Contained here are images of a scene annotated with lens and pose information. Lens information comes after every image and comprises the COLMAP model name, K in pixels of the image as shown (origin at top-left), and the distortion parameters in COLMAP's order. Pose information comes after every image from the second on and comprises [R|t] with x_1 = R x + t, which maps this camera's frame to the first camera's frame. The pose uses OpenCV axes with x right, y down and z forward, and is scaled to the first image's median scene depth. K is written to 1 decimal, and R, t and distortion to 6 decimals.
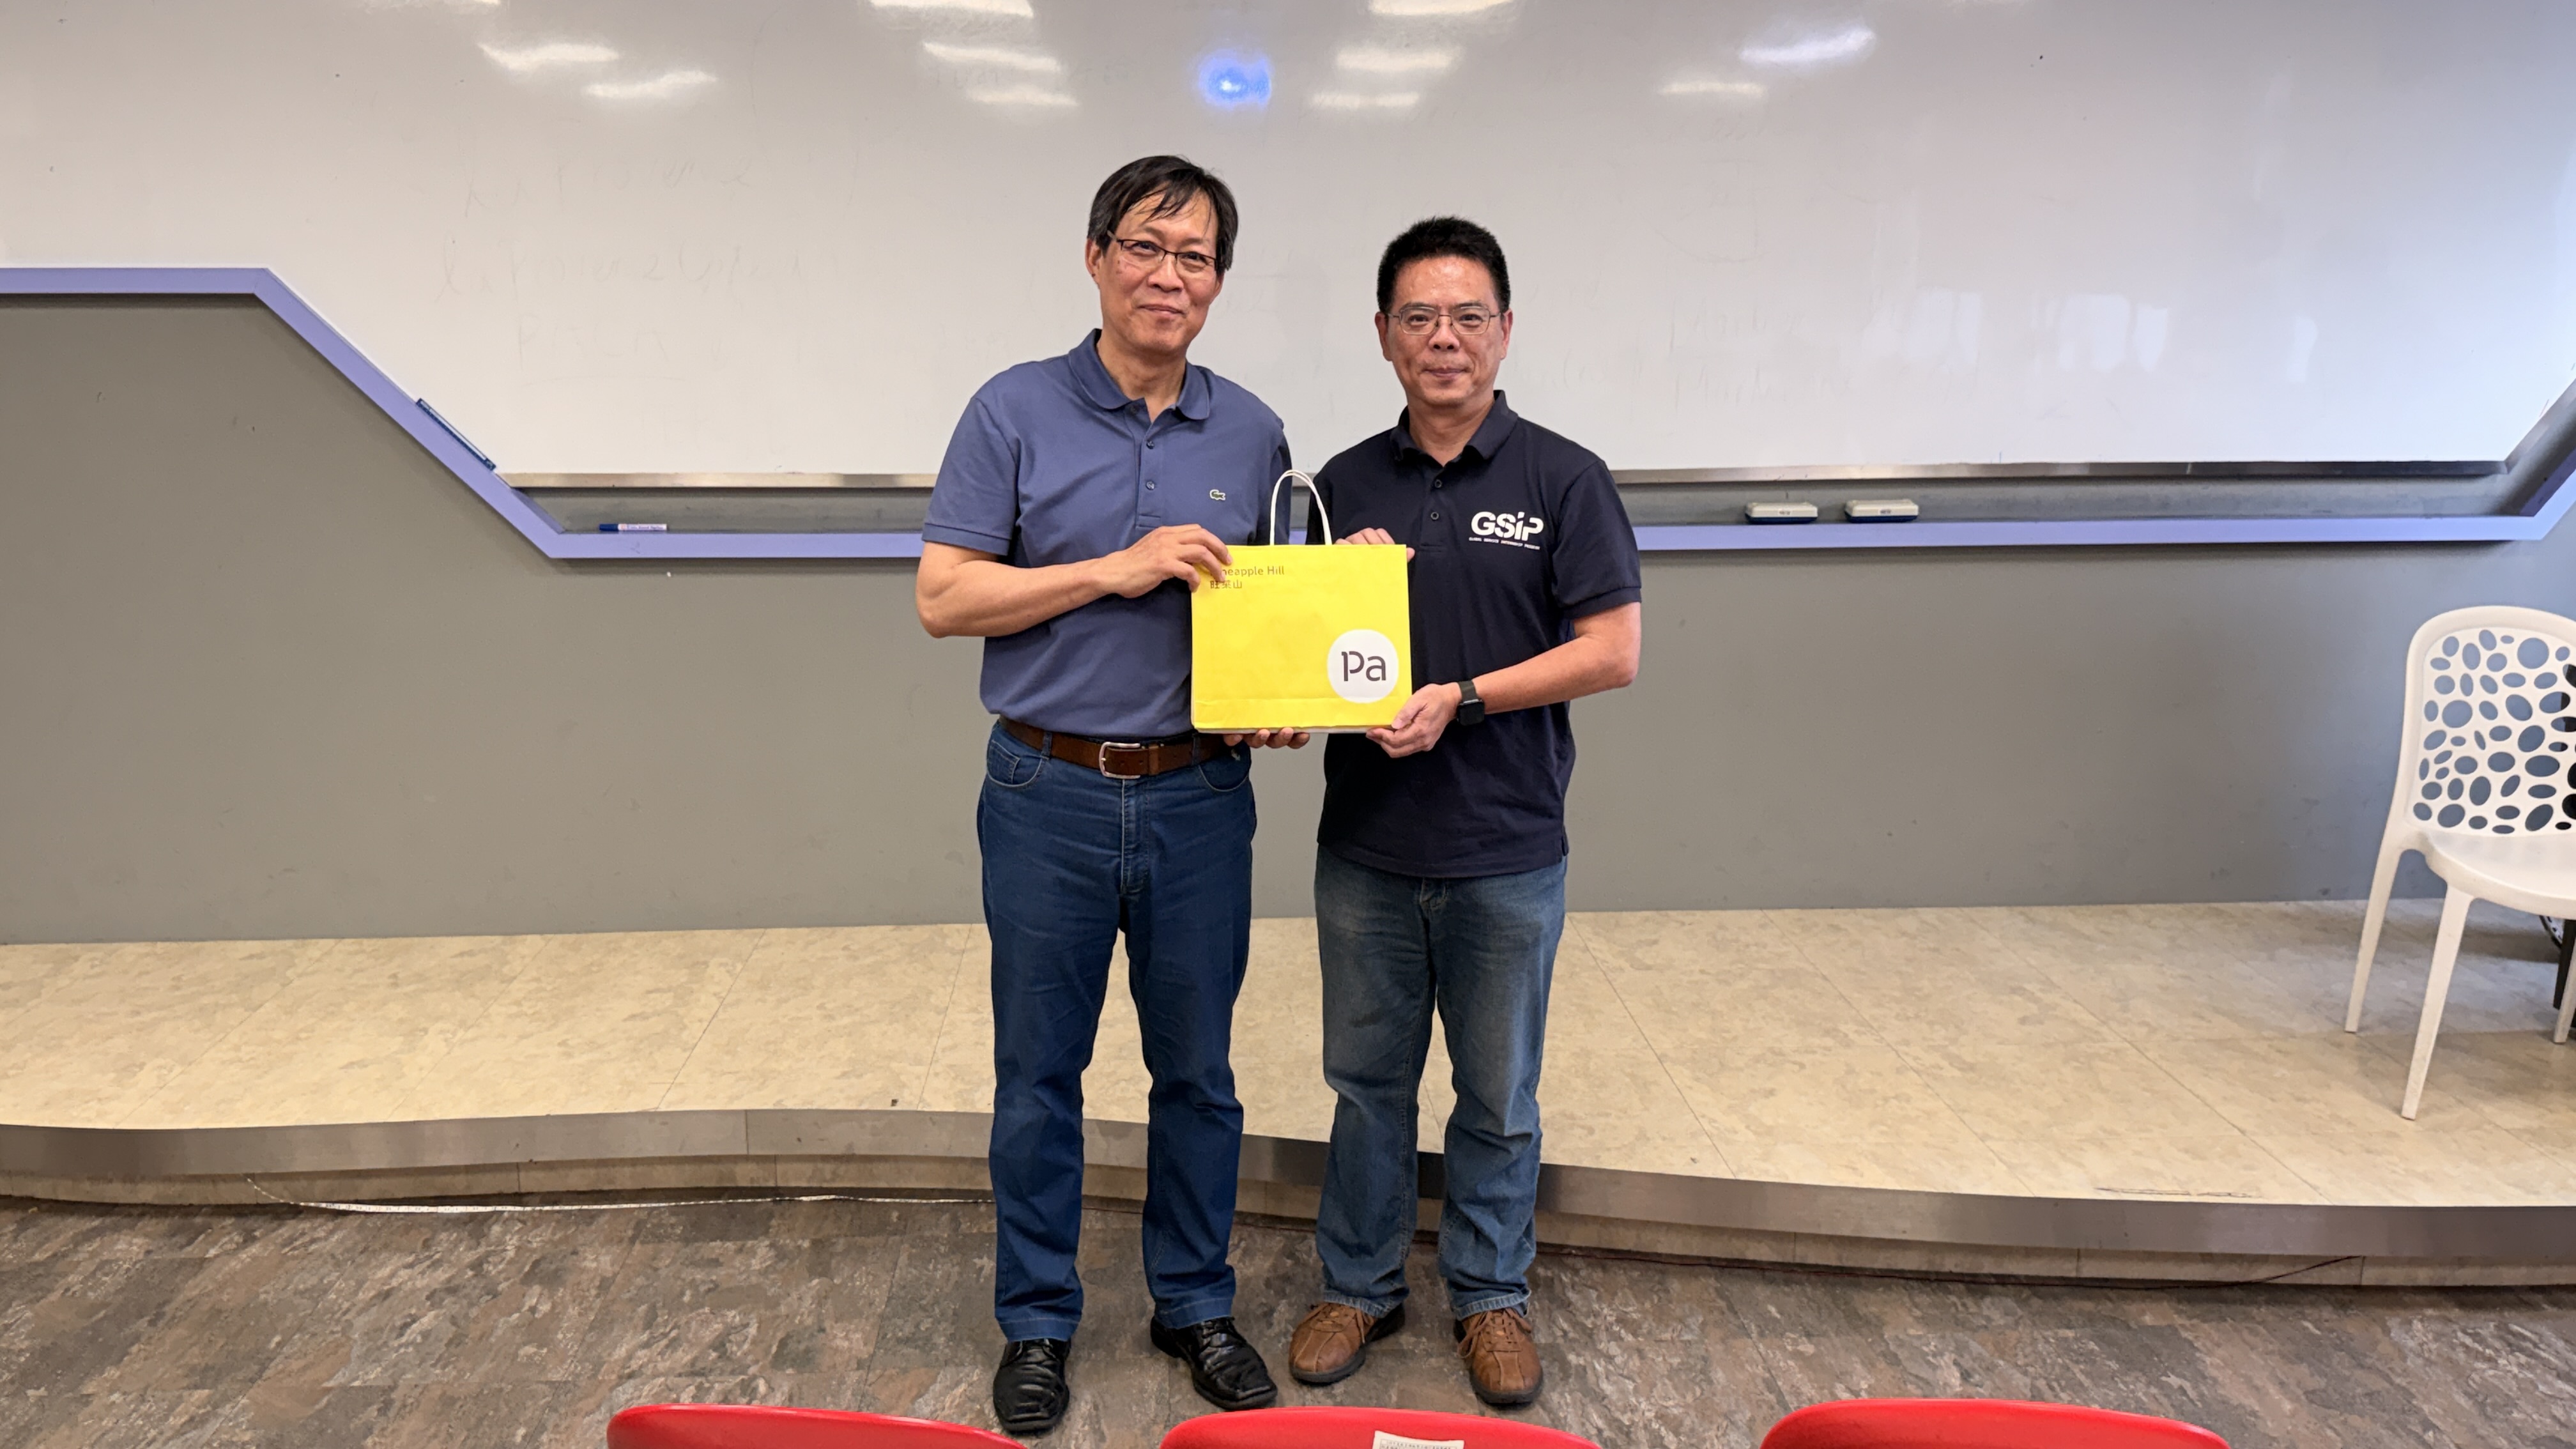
lens RADIAL K [[2041.4, 0, 1305.9], [0, 2041.4, 717.3], [0, 0, 1]] dist [0.157426, -0.278510]
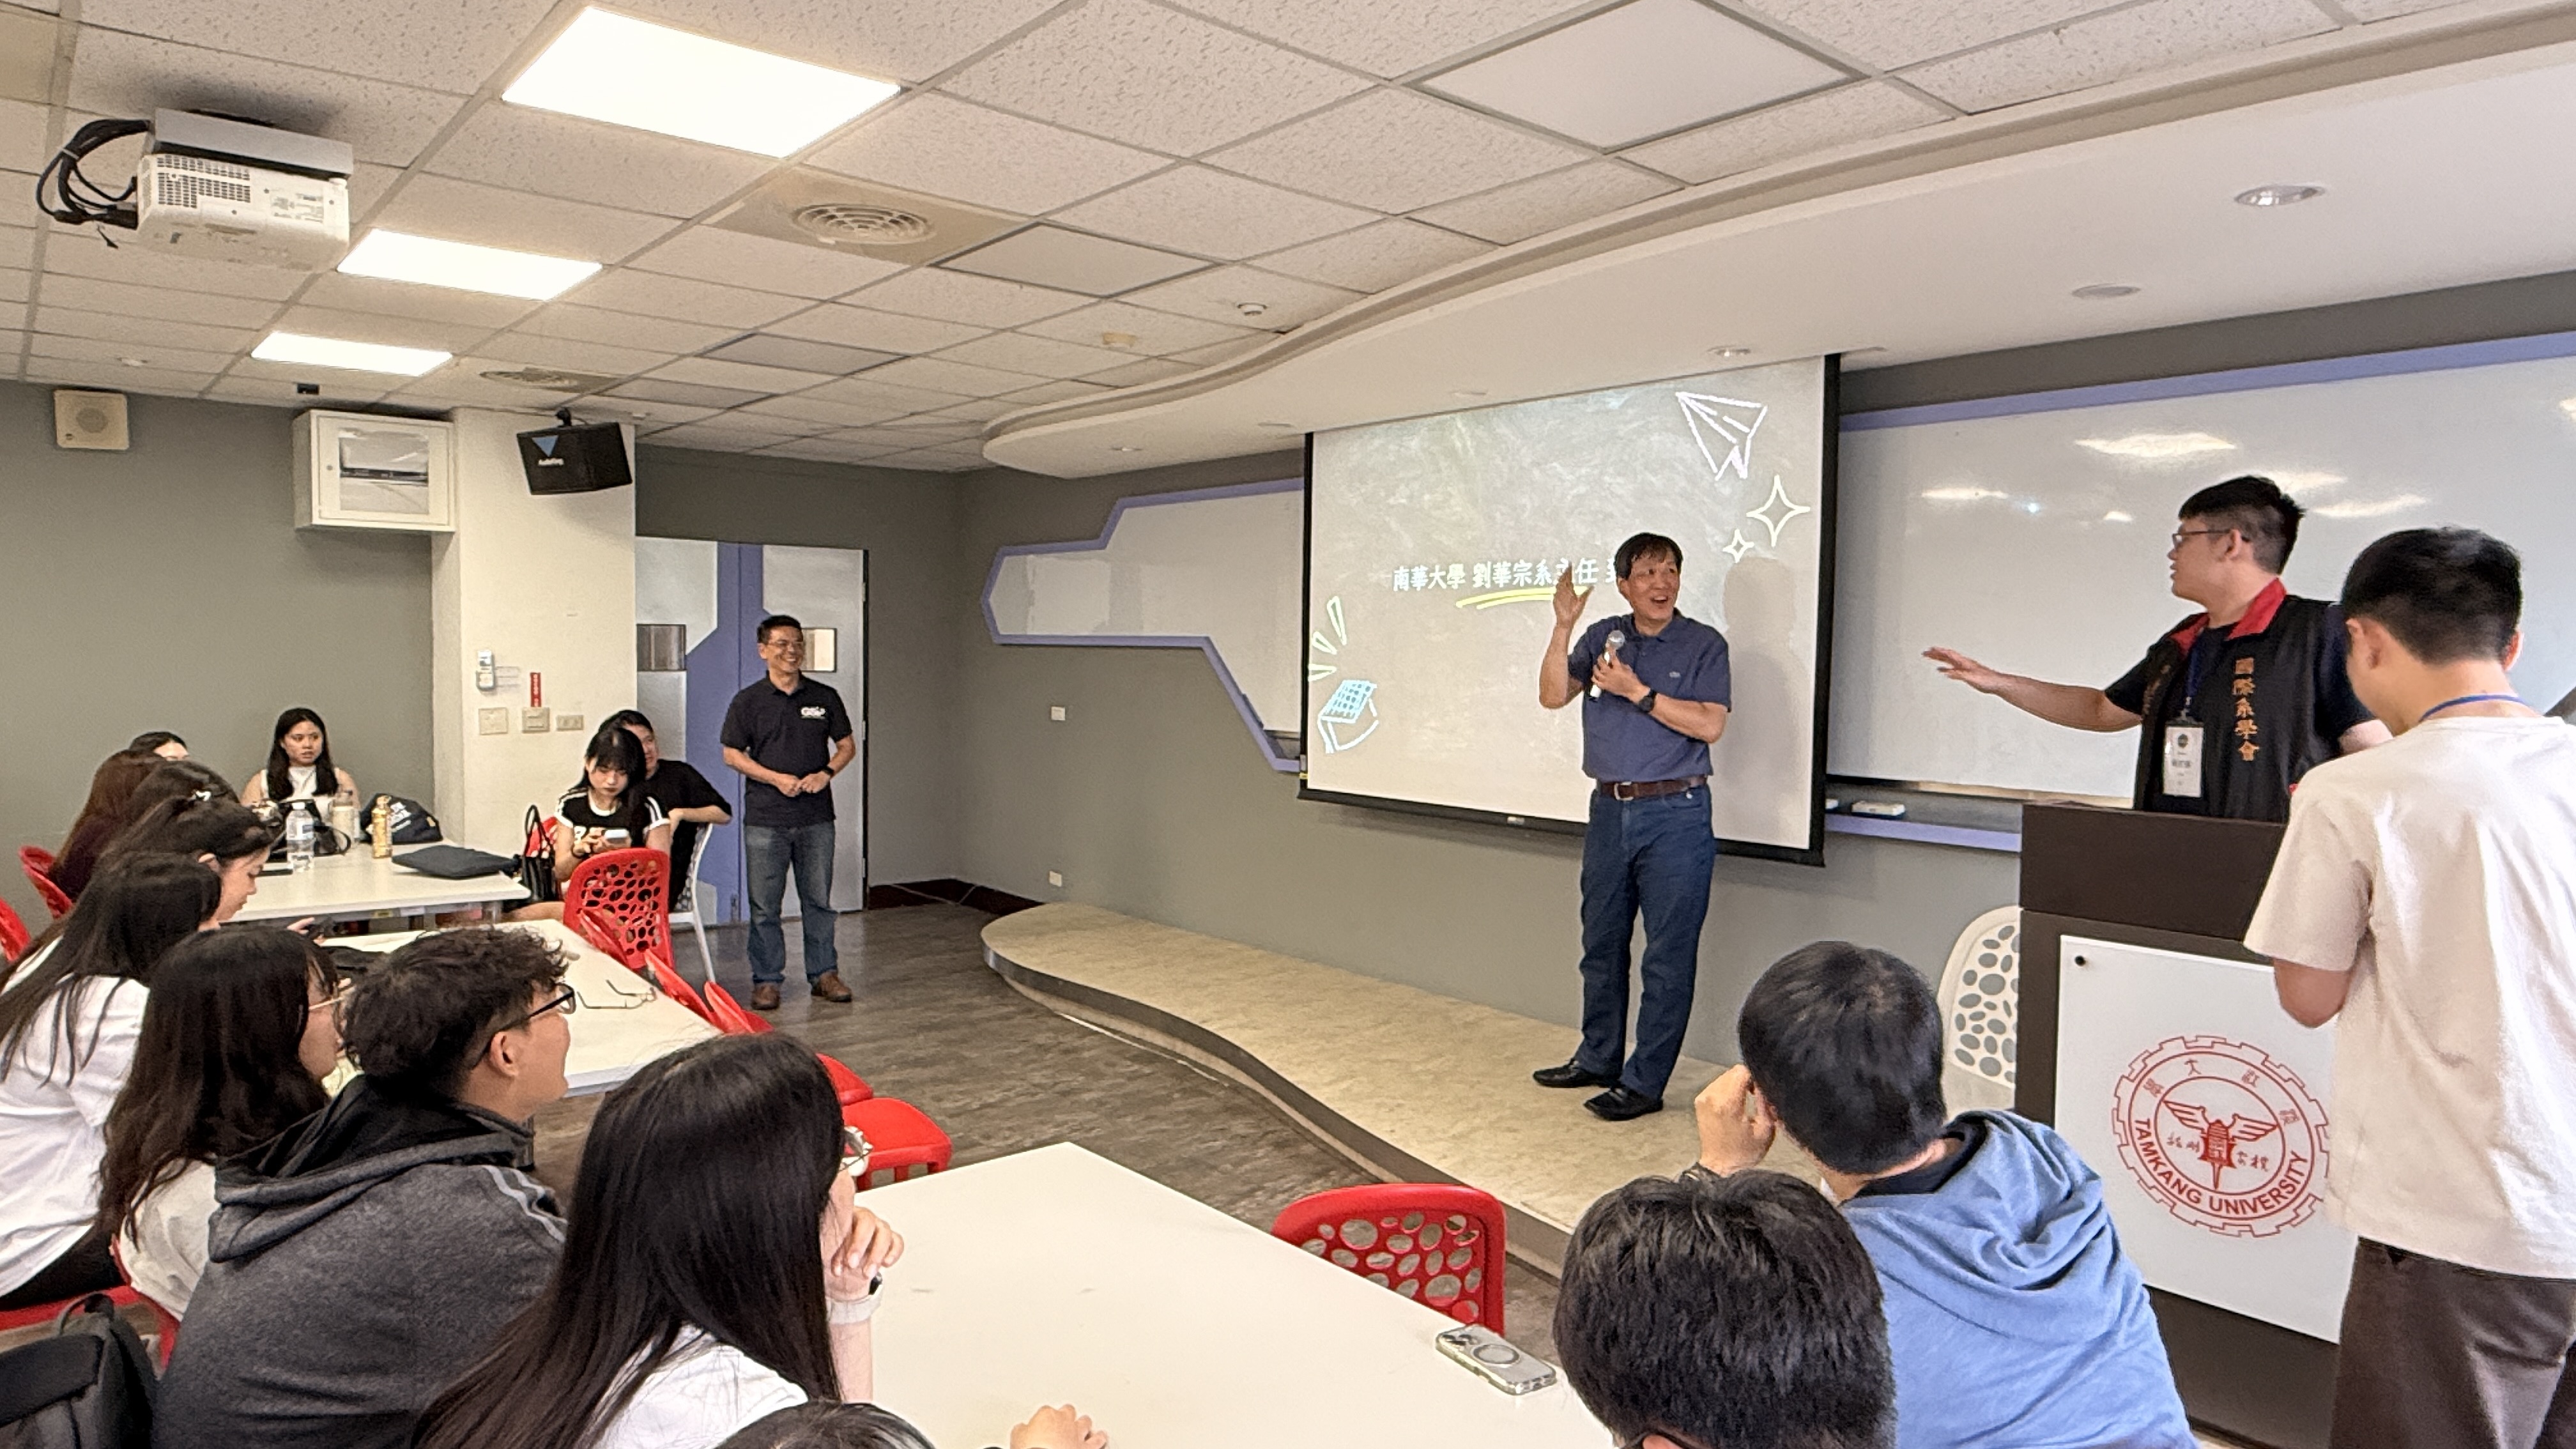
lens RADIAL K [[1508.5, 0, 1288.0], [0, 1508.5, 724.5], [0, 0, 1]] dist [-0.005835, -0.000010]
pose [[0.610732, 0.052863, -0.790071, 1.008757], [-0.181885, 0.980456, -0.074997, -0.010035], [0.770665, 0.189505, 0.608411, 0.080146]]
